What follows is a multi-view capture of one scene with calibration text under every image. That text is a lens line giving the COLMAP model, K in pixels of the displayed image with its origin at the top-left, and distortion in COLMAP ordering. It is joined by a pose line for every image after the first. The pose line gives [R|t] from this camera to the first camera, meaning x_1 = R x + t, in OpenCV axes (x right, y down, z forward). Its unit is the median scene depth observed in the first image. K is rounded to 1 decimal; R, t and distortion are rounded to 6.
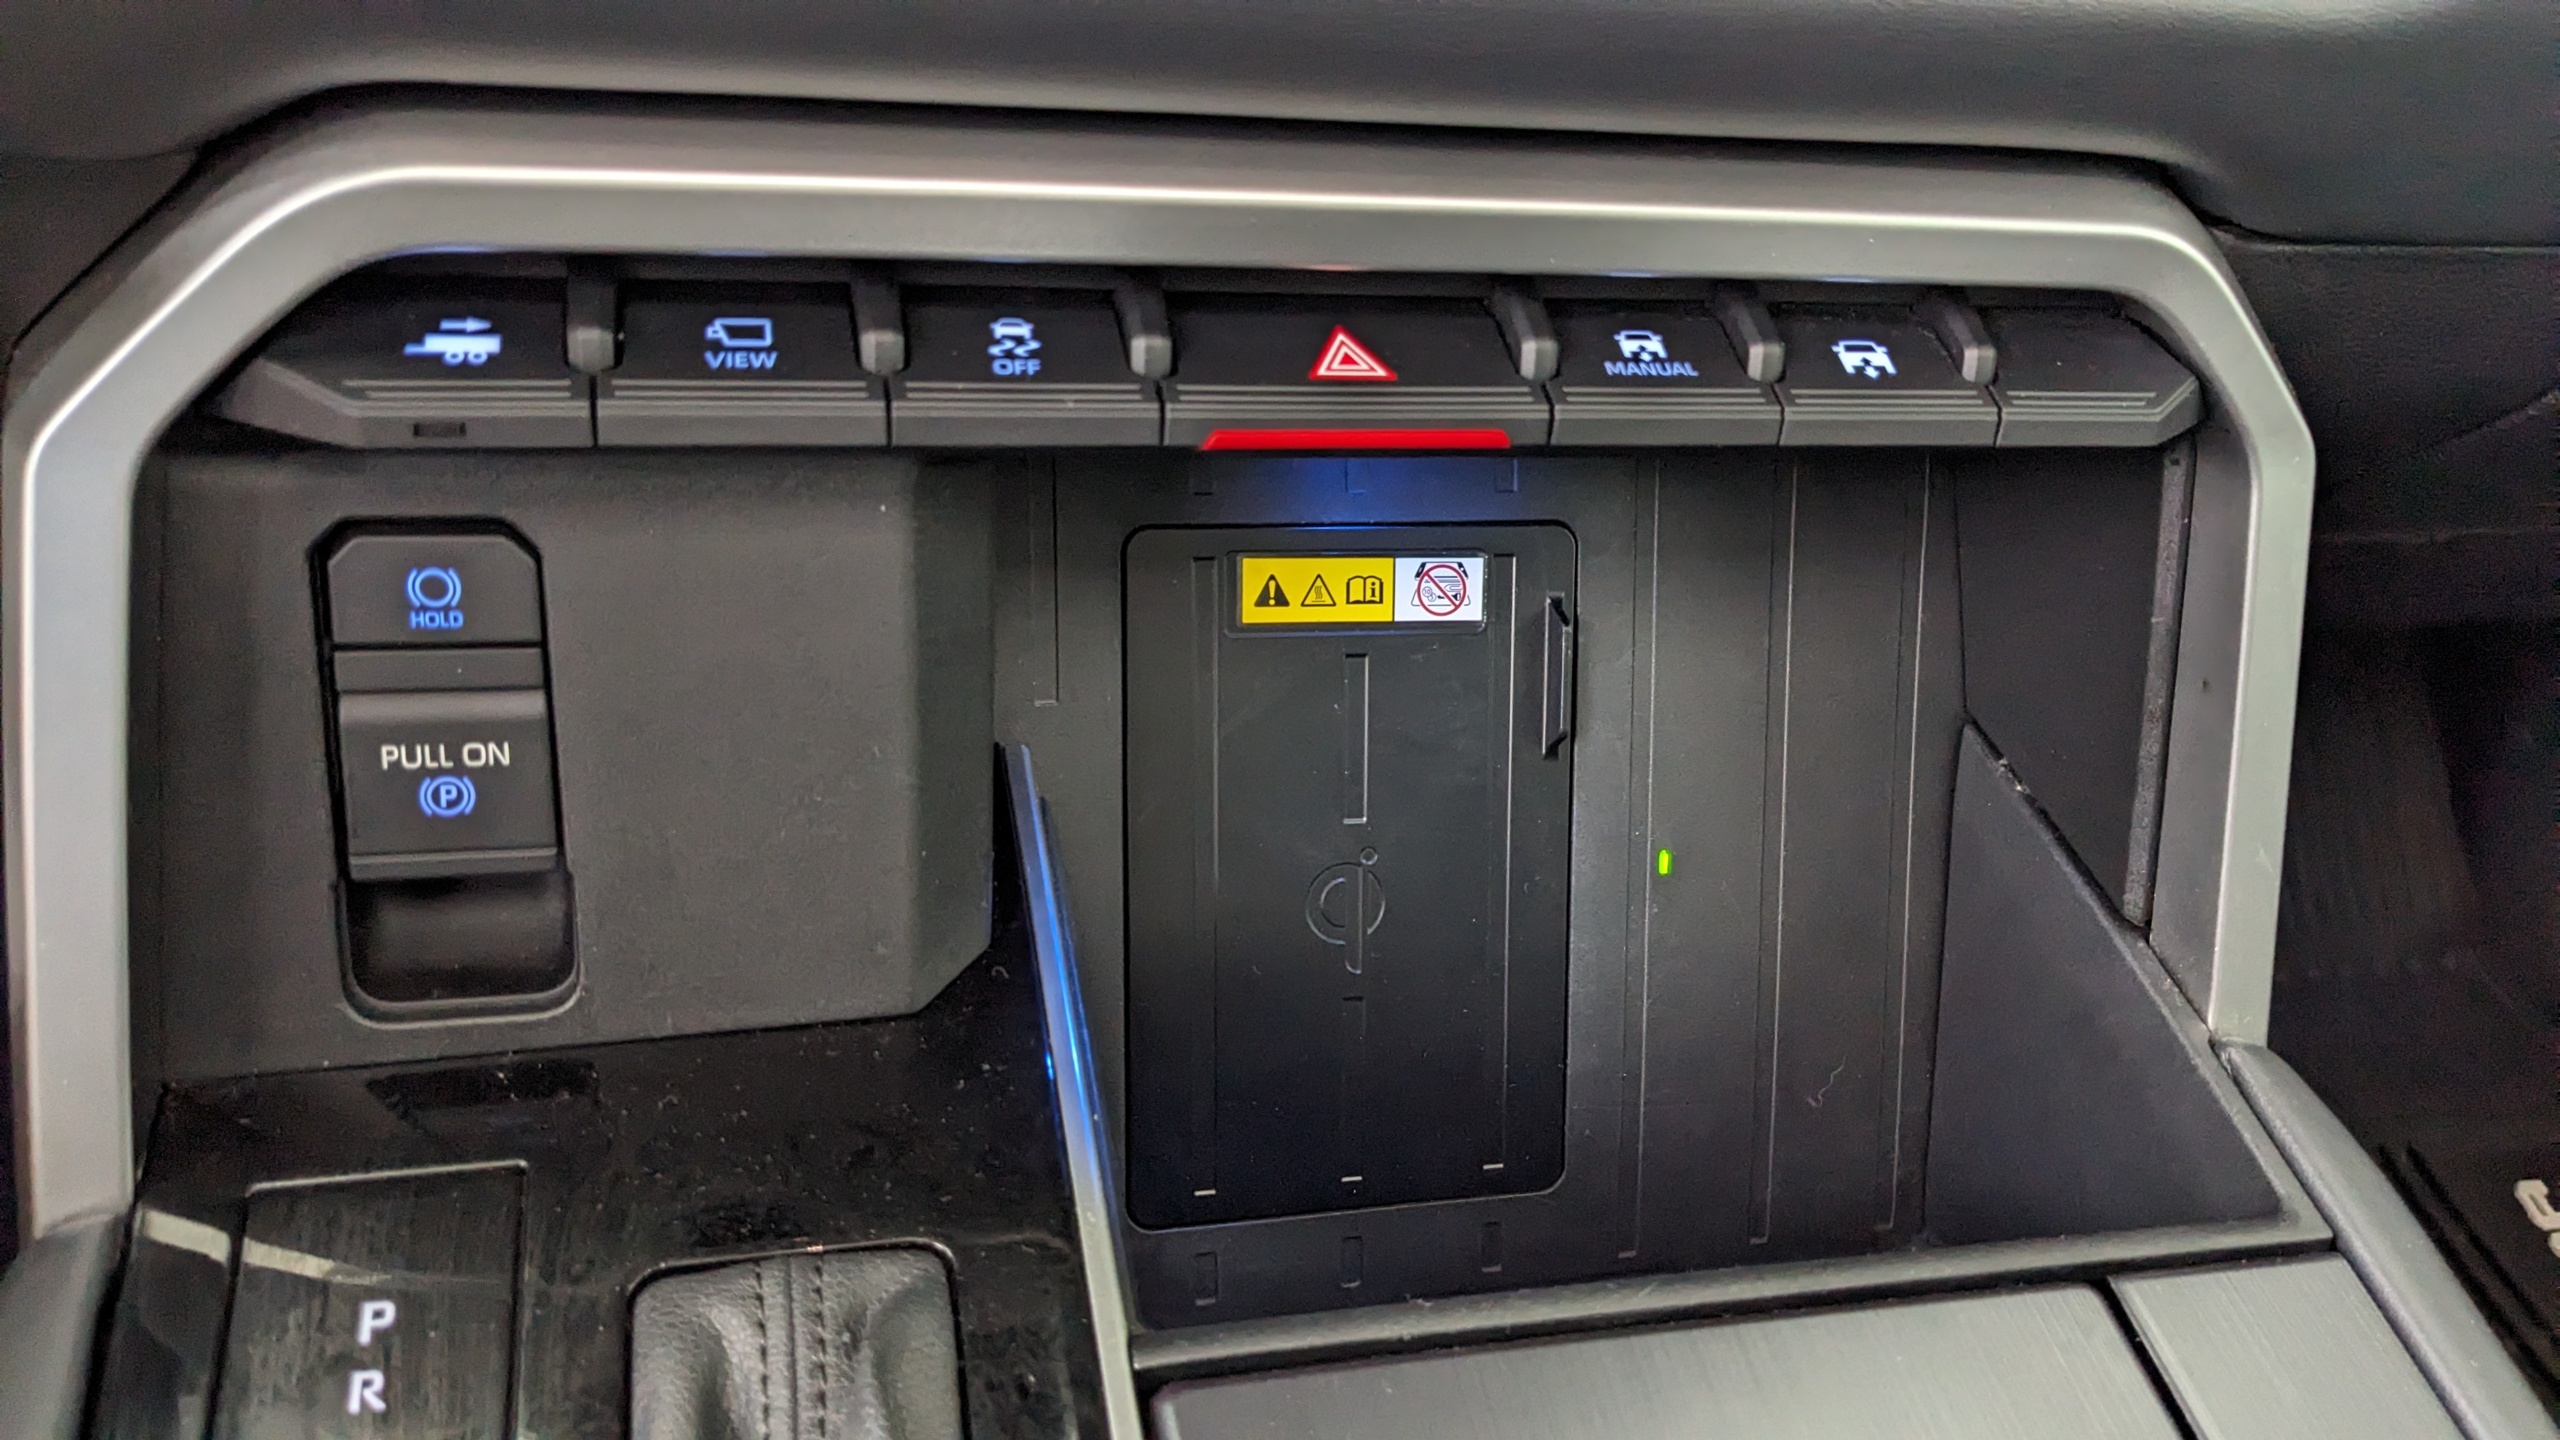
lens RADIAL K [[2038.0, 0, 1277.9], [0, 2038.0, 808.6], [0, 0, 1]] dist [0.068560, -0.009559]
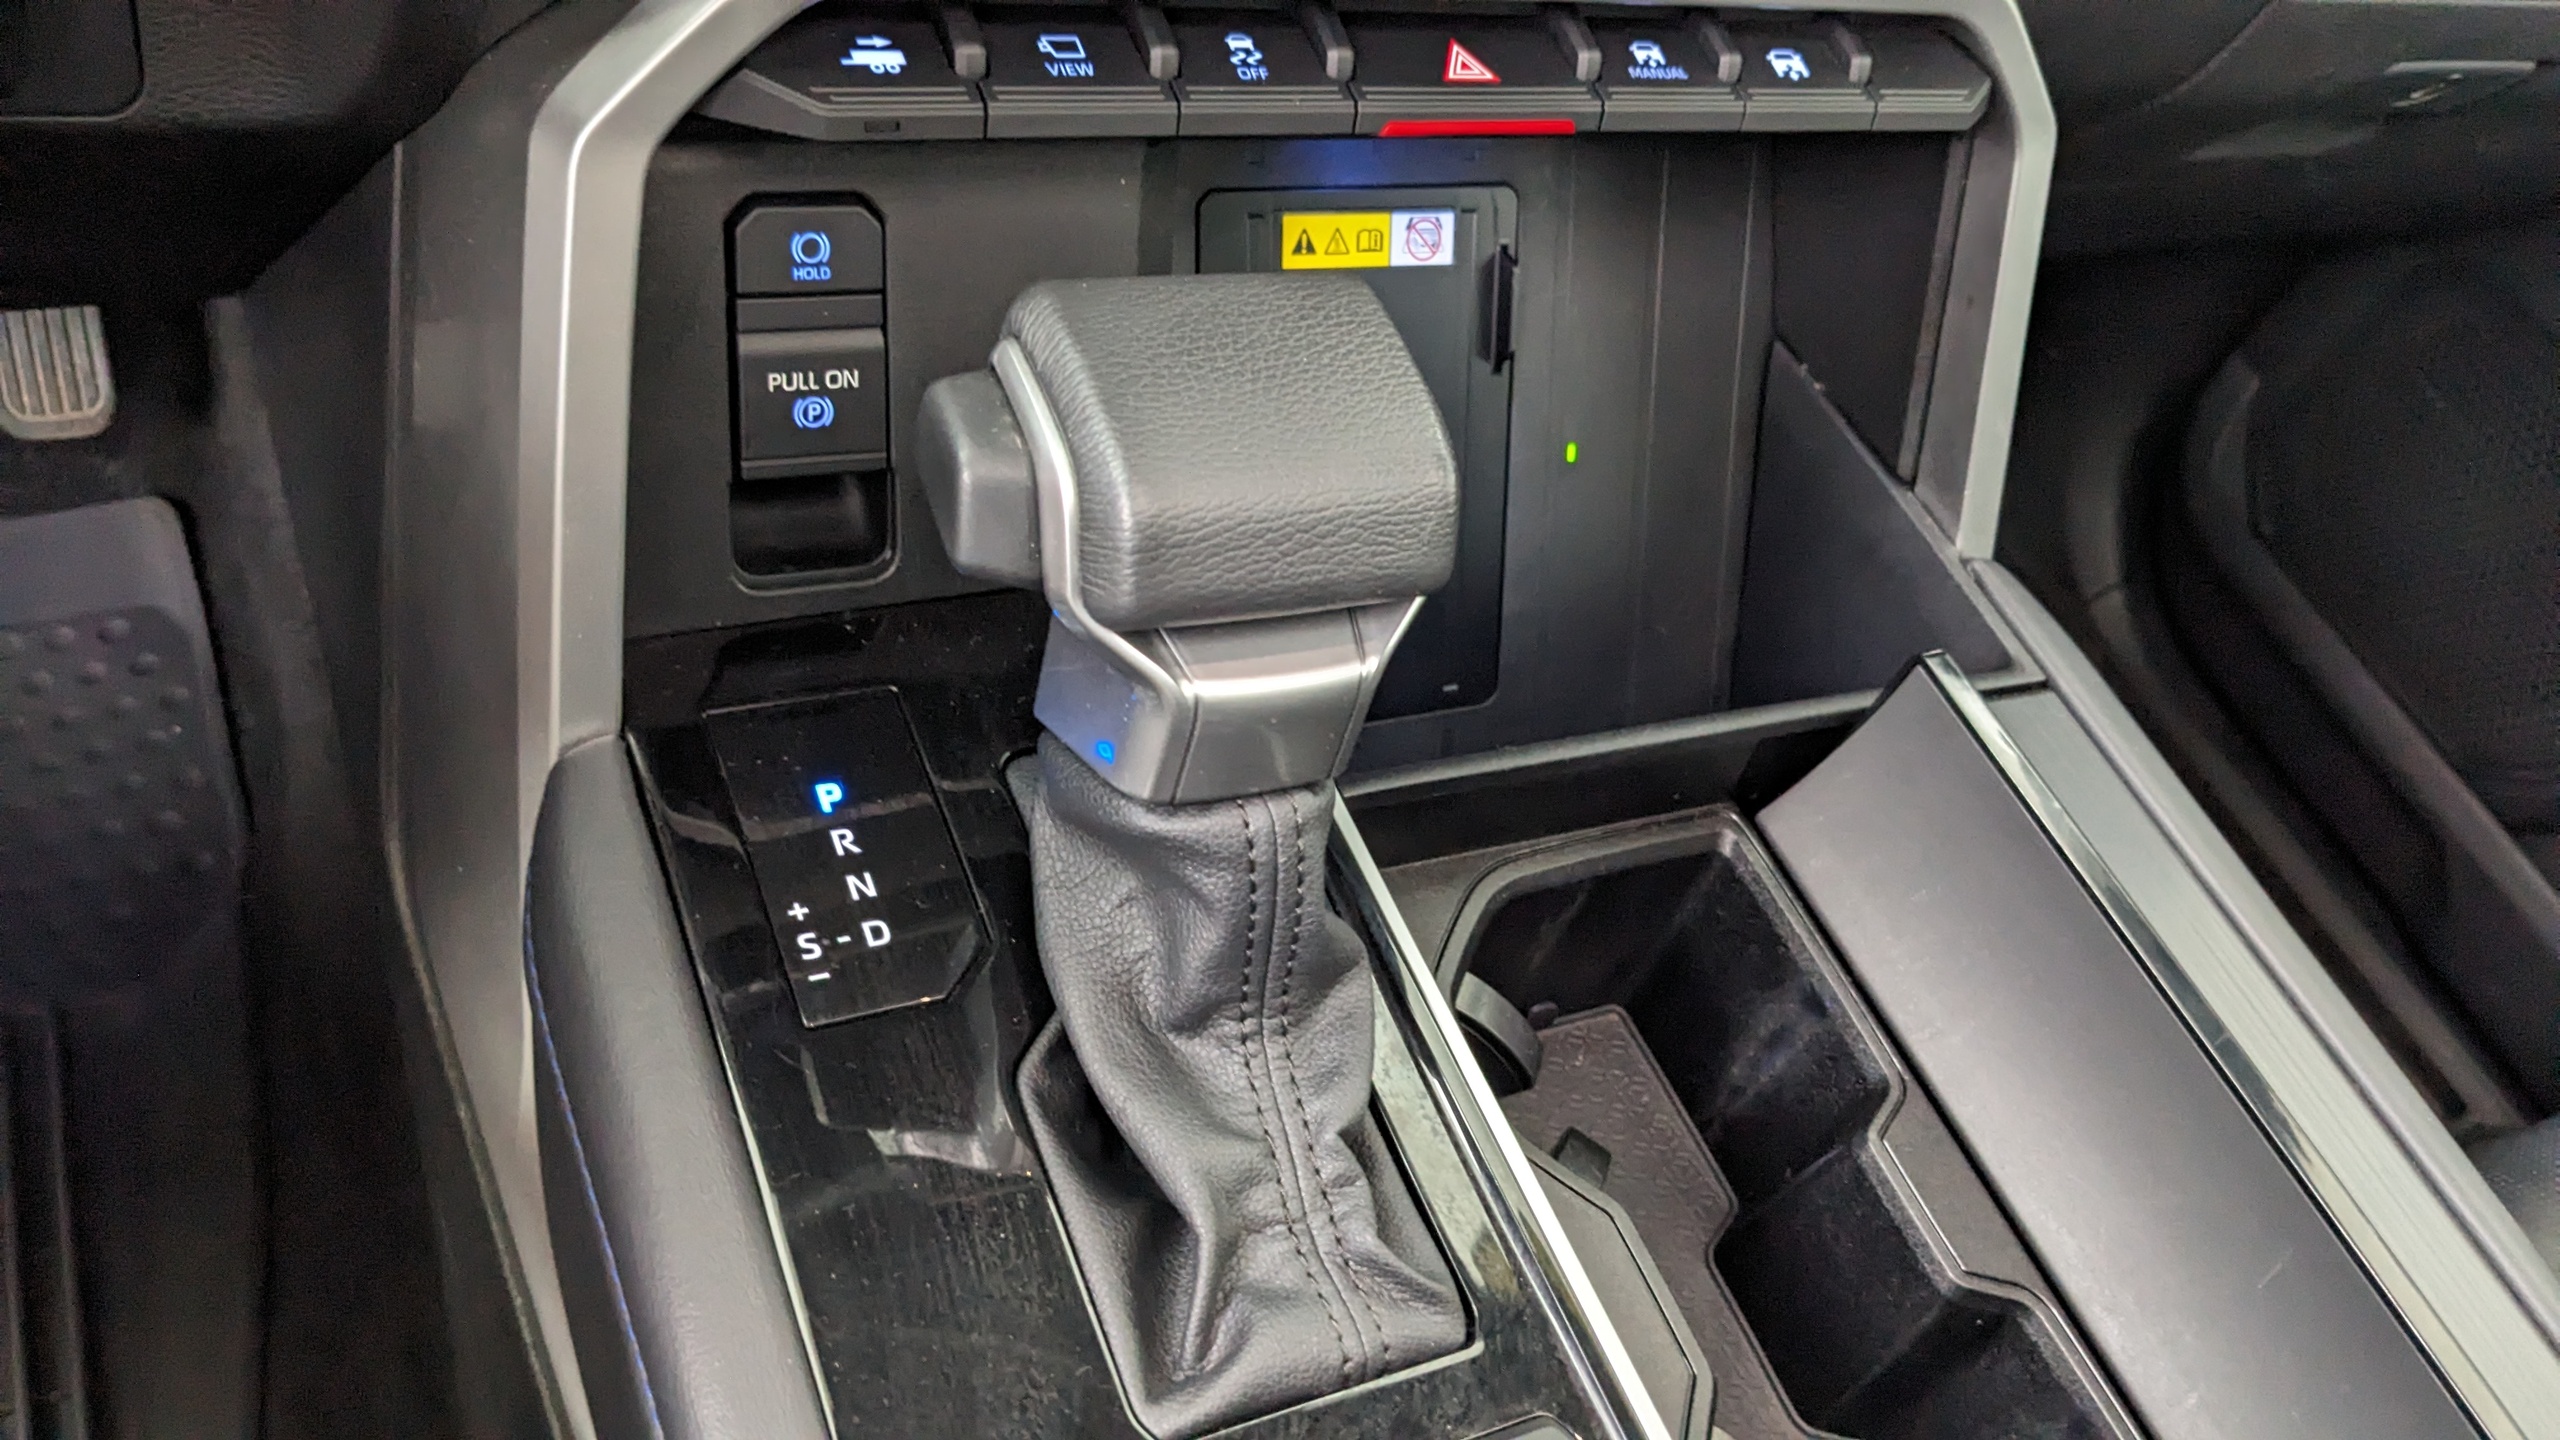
lens RADIAL K [[1999.5, 0, 1284.1], [0, 1999.5, 803.5], [0, 0, 1]] dist [0.036061, -0.002234]
pose [[0.973868, -0.070587, 0.215868, -0.403320], [0.032969, 0.984346, 0.173136, 0.027813], [-0.224710, -0.161494, 0.960950, -0.335404]]
